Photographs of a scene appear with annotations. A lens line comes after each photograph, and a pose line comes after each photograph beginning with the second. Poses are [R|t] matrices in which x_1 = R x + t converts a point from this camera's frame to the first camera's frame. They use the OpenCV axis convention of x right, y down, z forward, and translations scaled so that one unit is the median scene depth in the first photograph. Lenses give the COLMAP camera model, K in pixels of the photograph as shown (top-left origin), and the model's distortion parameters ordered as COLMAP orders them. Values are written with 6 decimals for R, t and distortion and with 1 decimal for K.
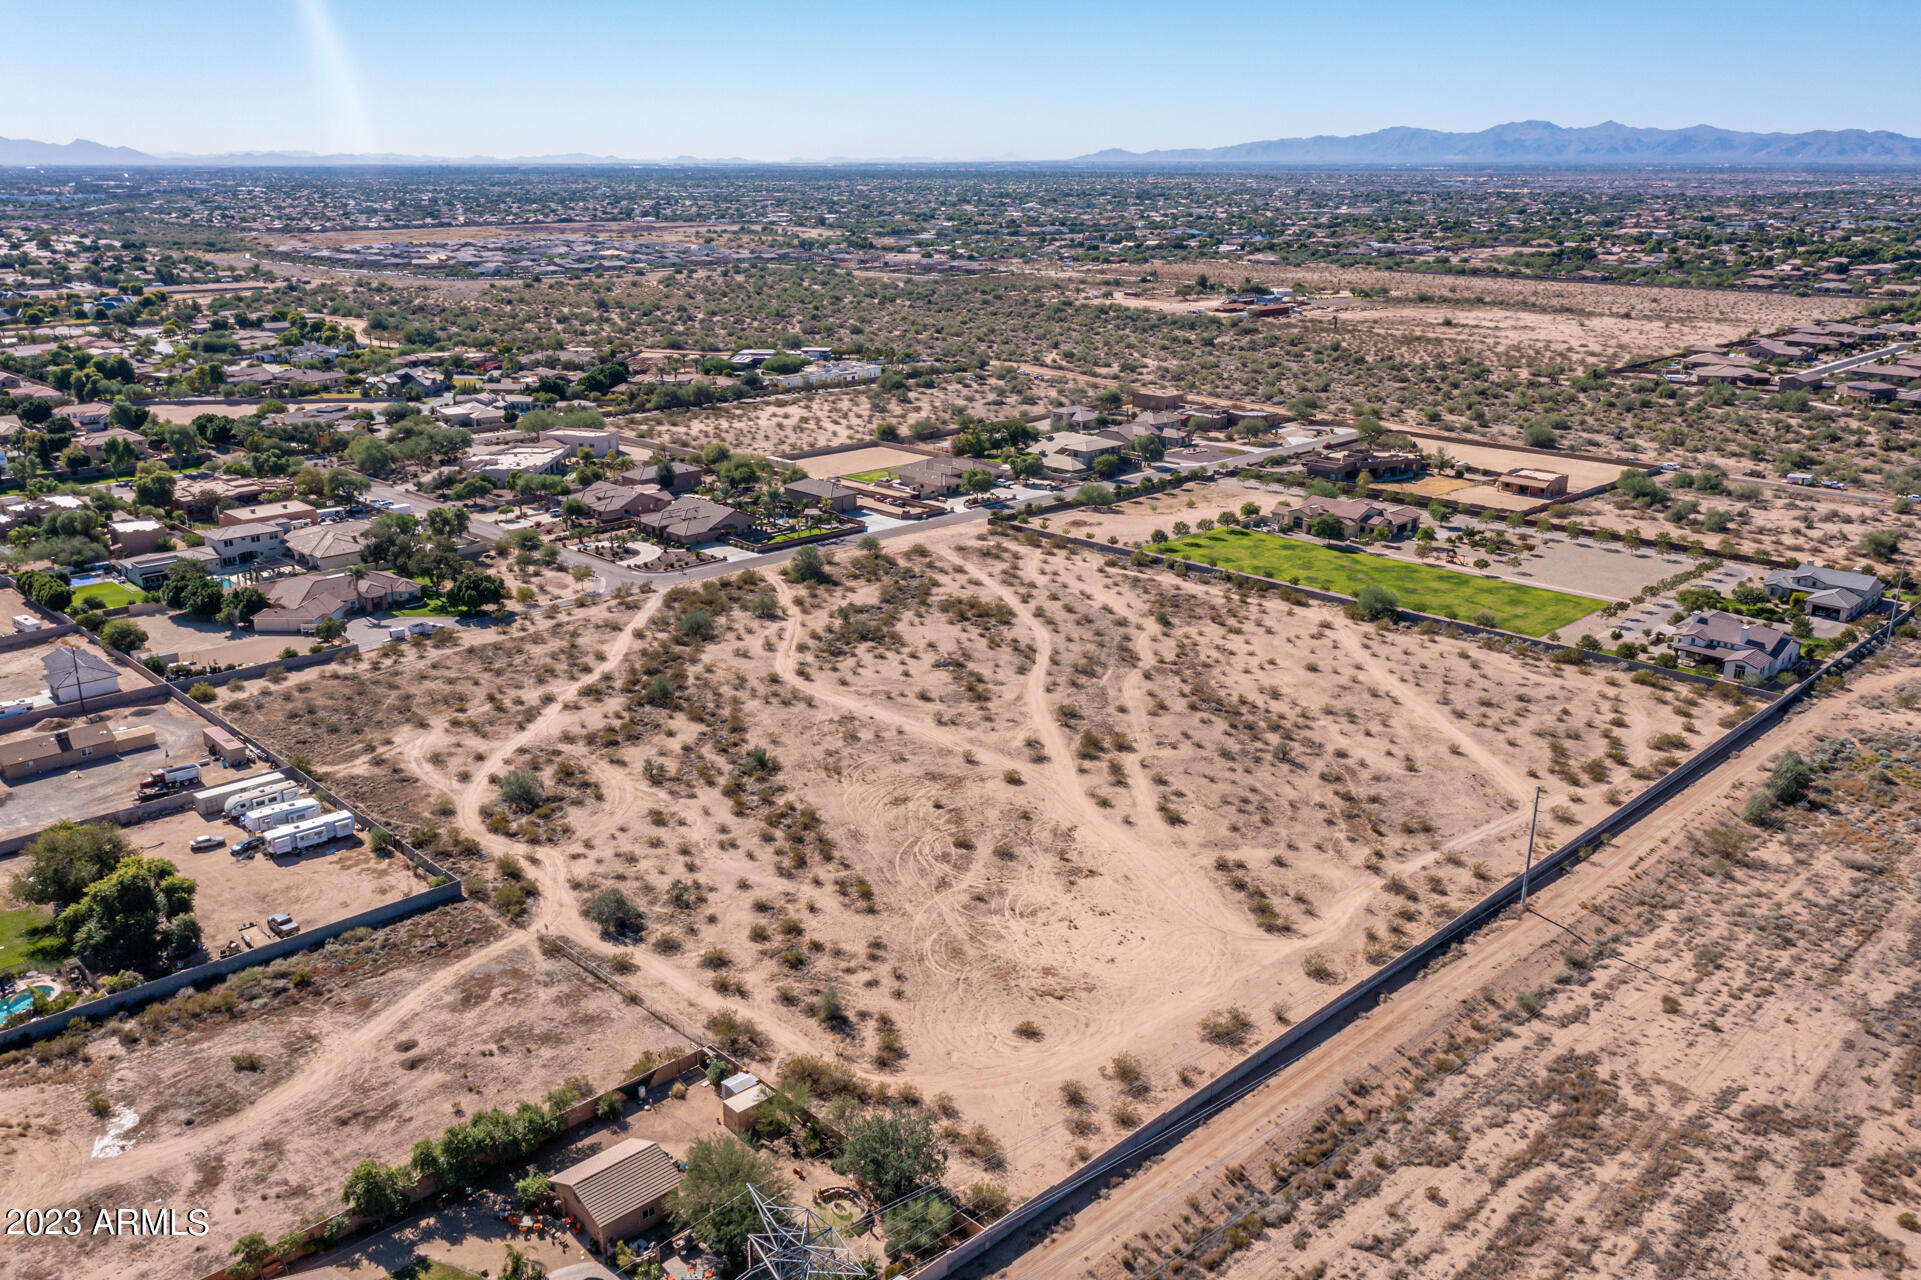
lens RADIAL K [[1513.0, 0, 955.7], [0, 1513.0, 635.8], [0, 0, 1]] dist [-0.006830, -0.006072]
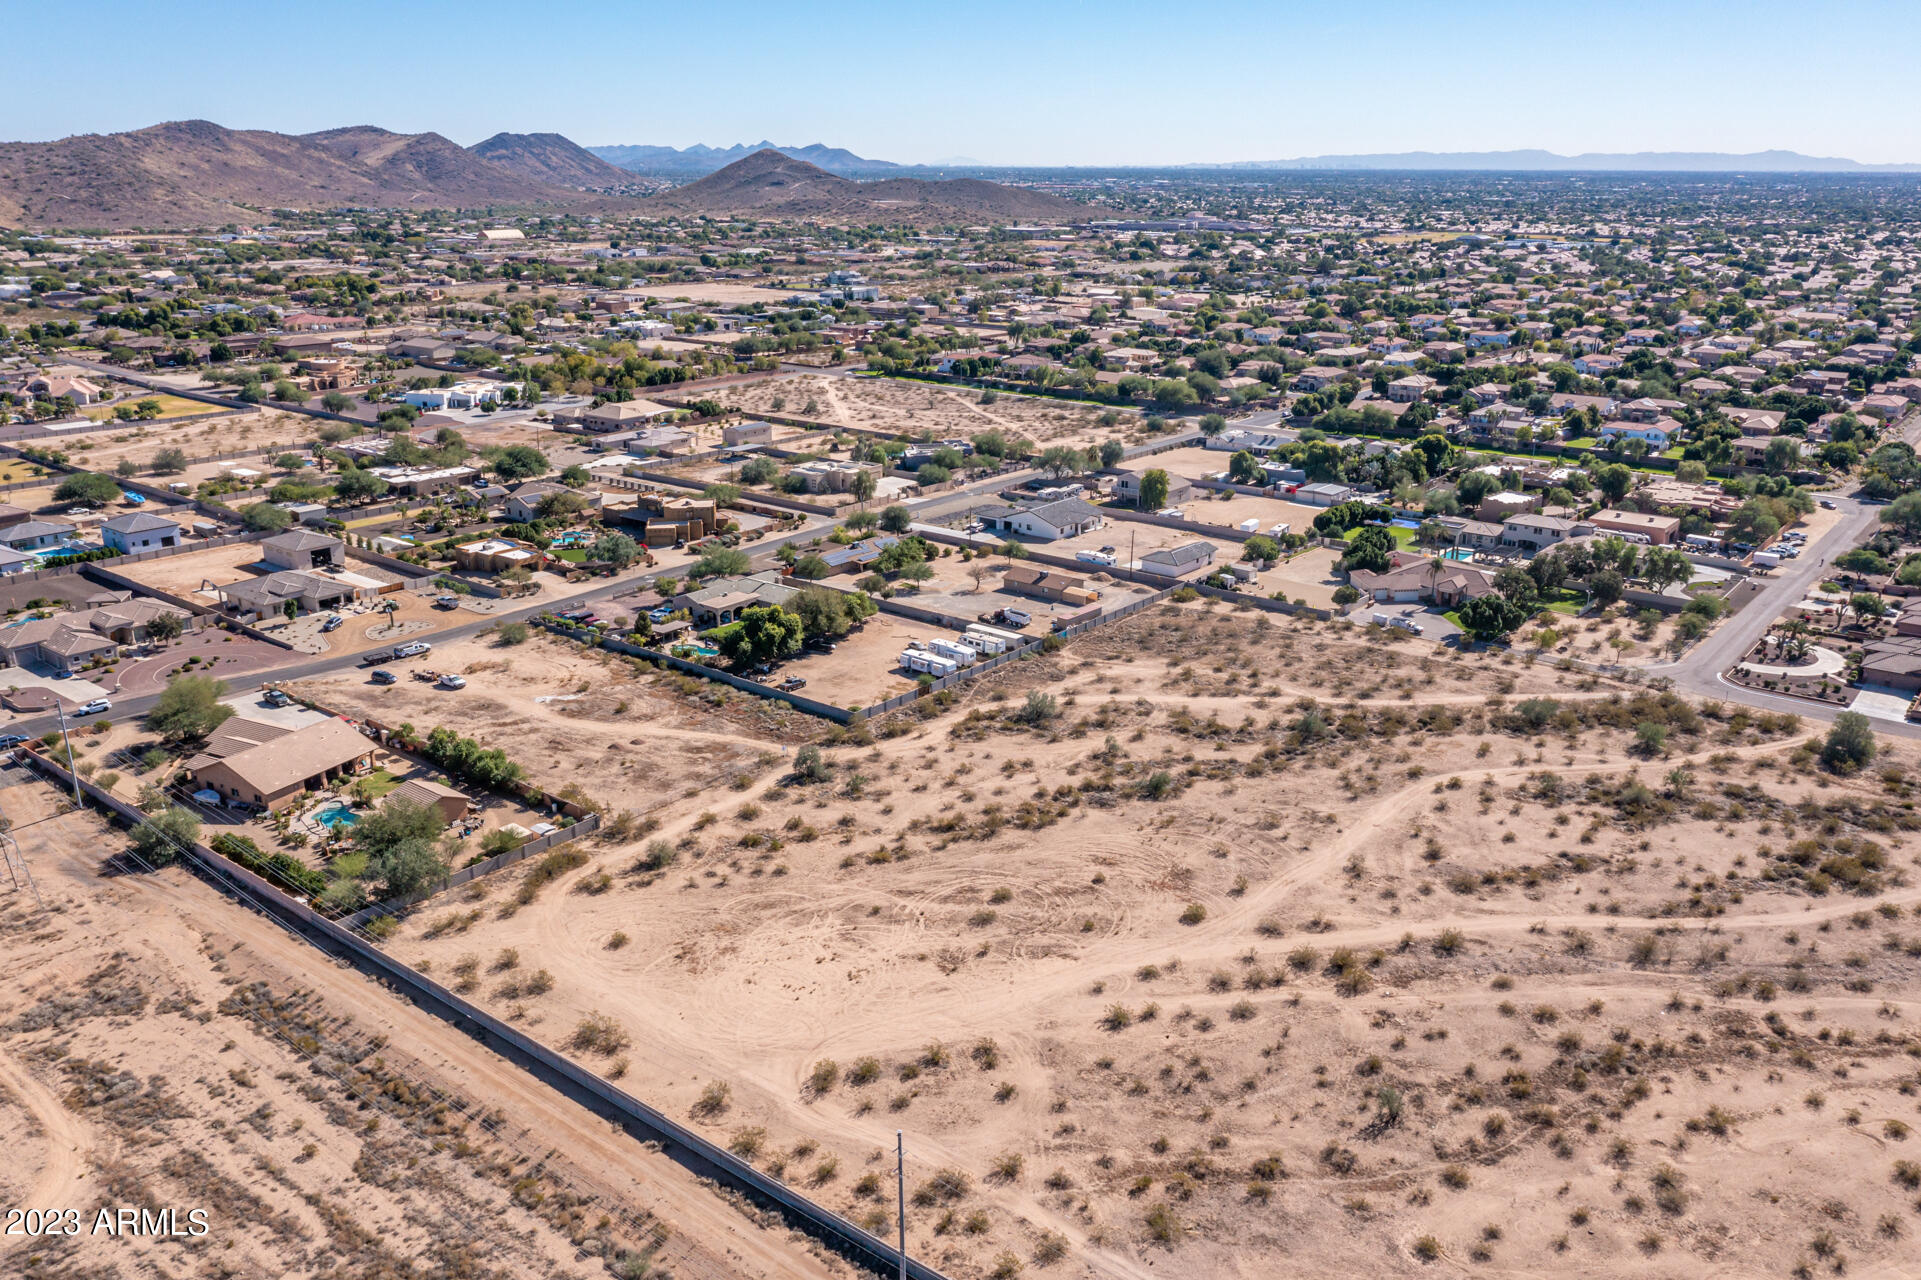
lens RADIAL K [[1504.8, 0, 968.3], [0, 1504.8, 645.0], [0, 0, 1]] dist [-0.007828, 0.011078]
pose [[0.128143, 0.303880, -0.944053, 0.702608], [-0.304090, 0.918089, 0.254247, -0.198189], [0.943985, 0.254498, 0.210054, 0.633502]]
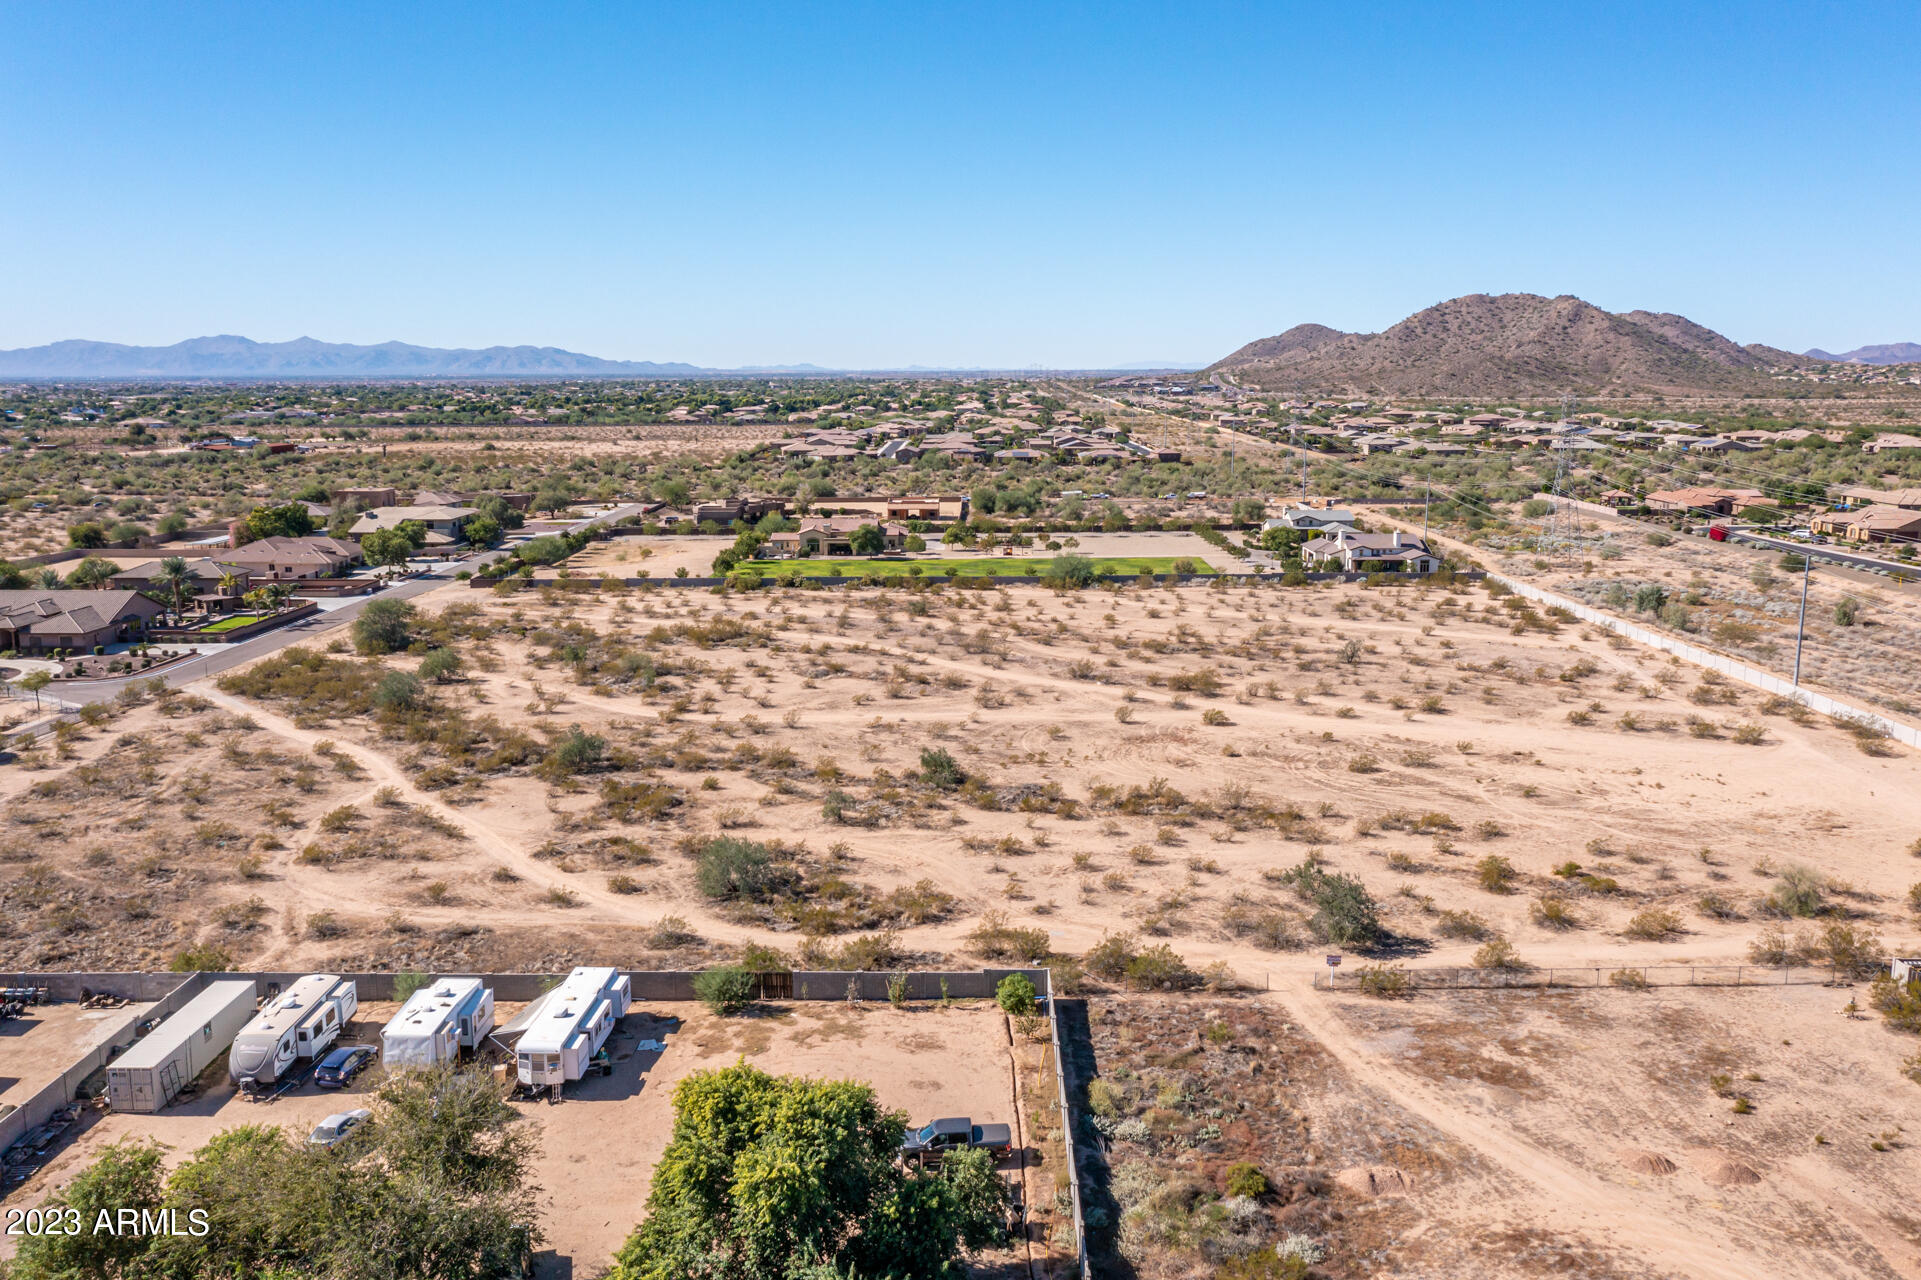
lens RADIAL K [[1527.9, 0, 966.4], [0, 1527.9, 634.3], [0, 0, 1]] dist [-0.004839, -0.001930]
pose [[0.700434, -0.122817, 0.703071, -0.539204], [0.217799, 0.974876, -0.046684, 0.057130], [-0.679673, 0.185827, 0.709586, 0.507280]]
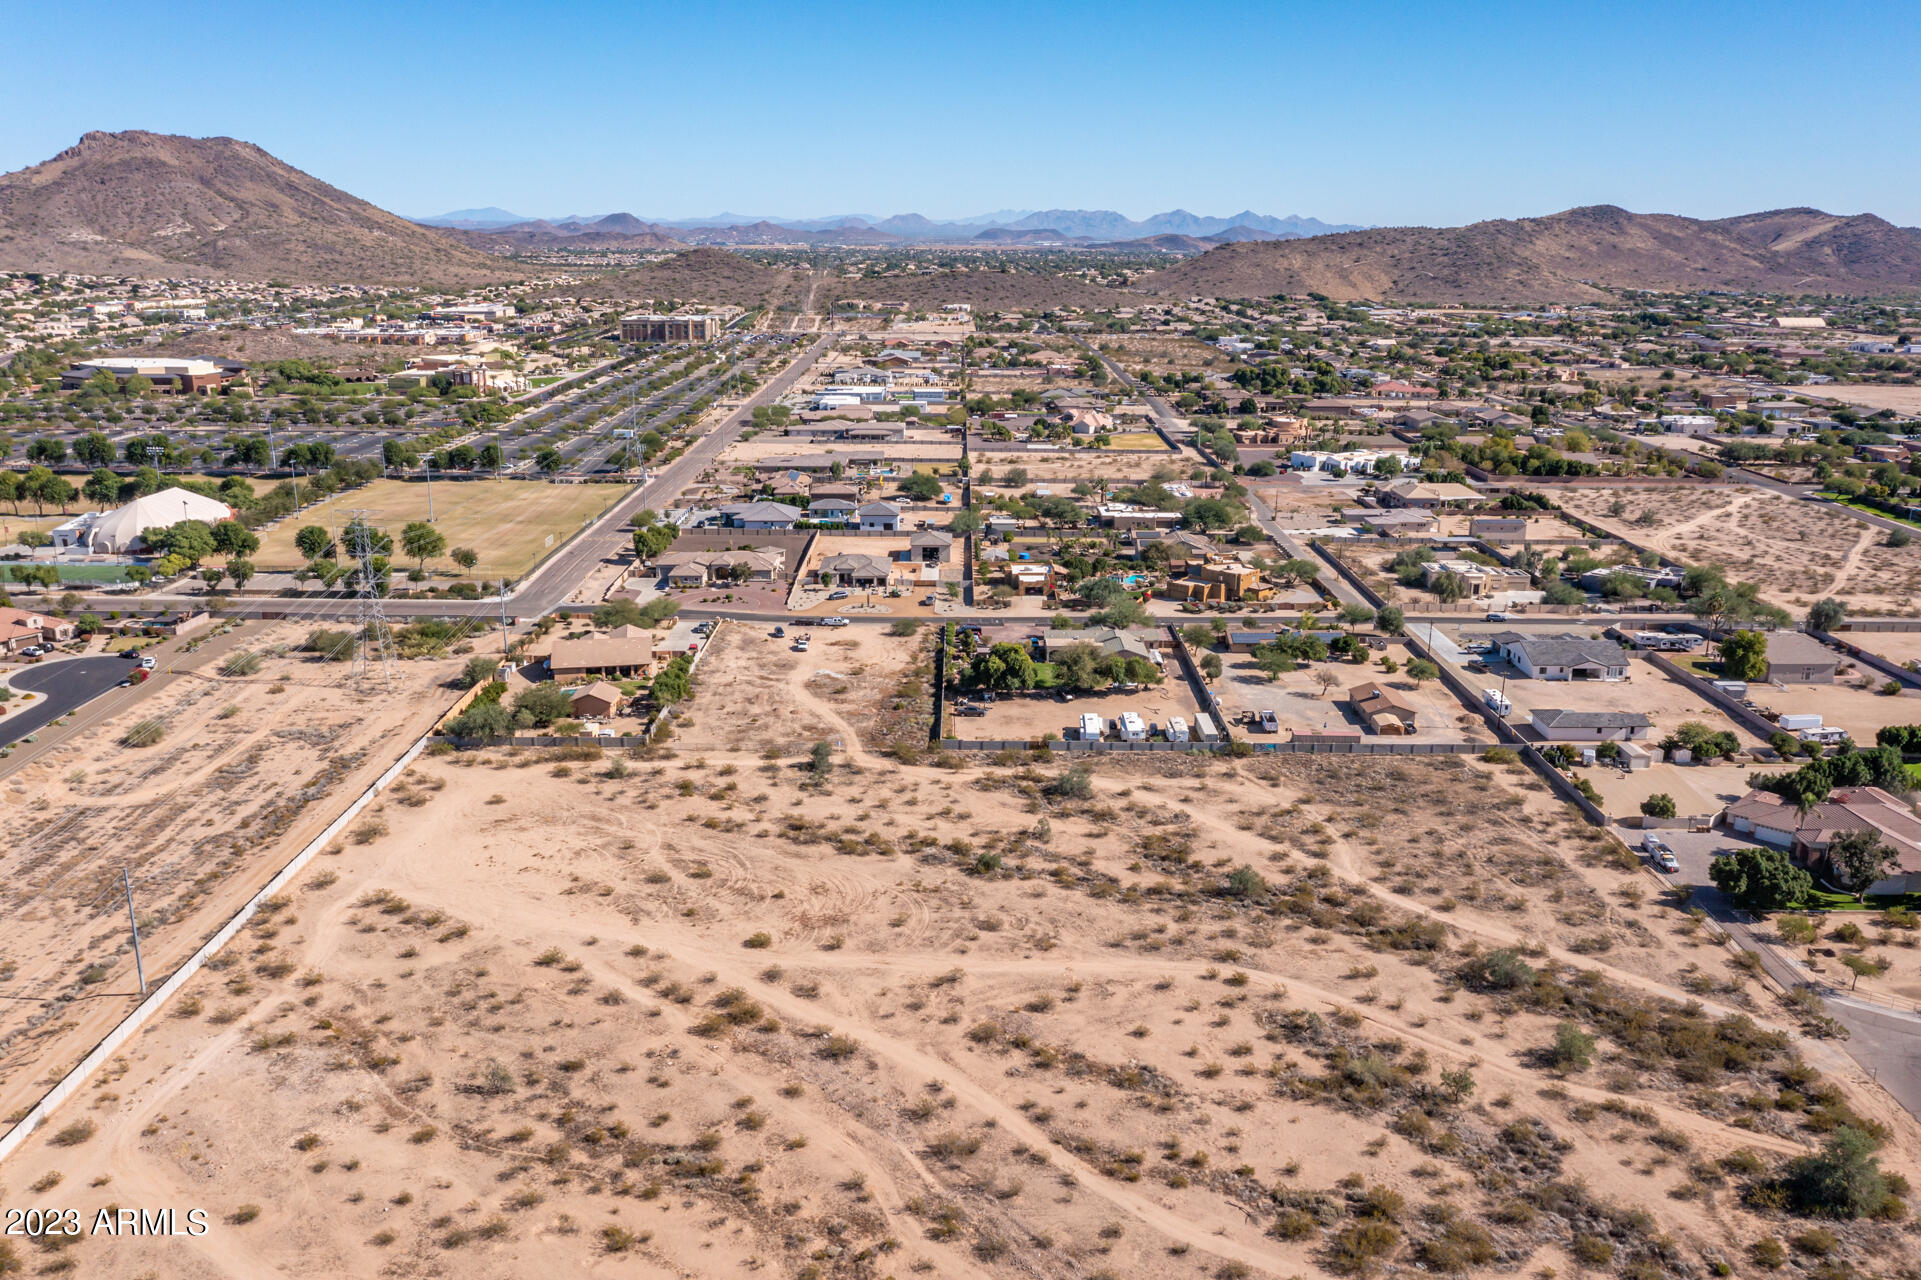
lens RADIAL K [[1504.8, 0, 968.3], [0, 1504.8, 645.0], [0, 0, 1]] dist [-0.007828, 0.011078]
pose [[-0.696816, 0.184286, -0.693171, 0.494485], [-0.222203, 0.863417, 0.452920, -0.448525], [0.681962, 0.469626, -0.560695, 1.400506]]
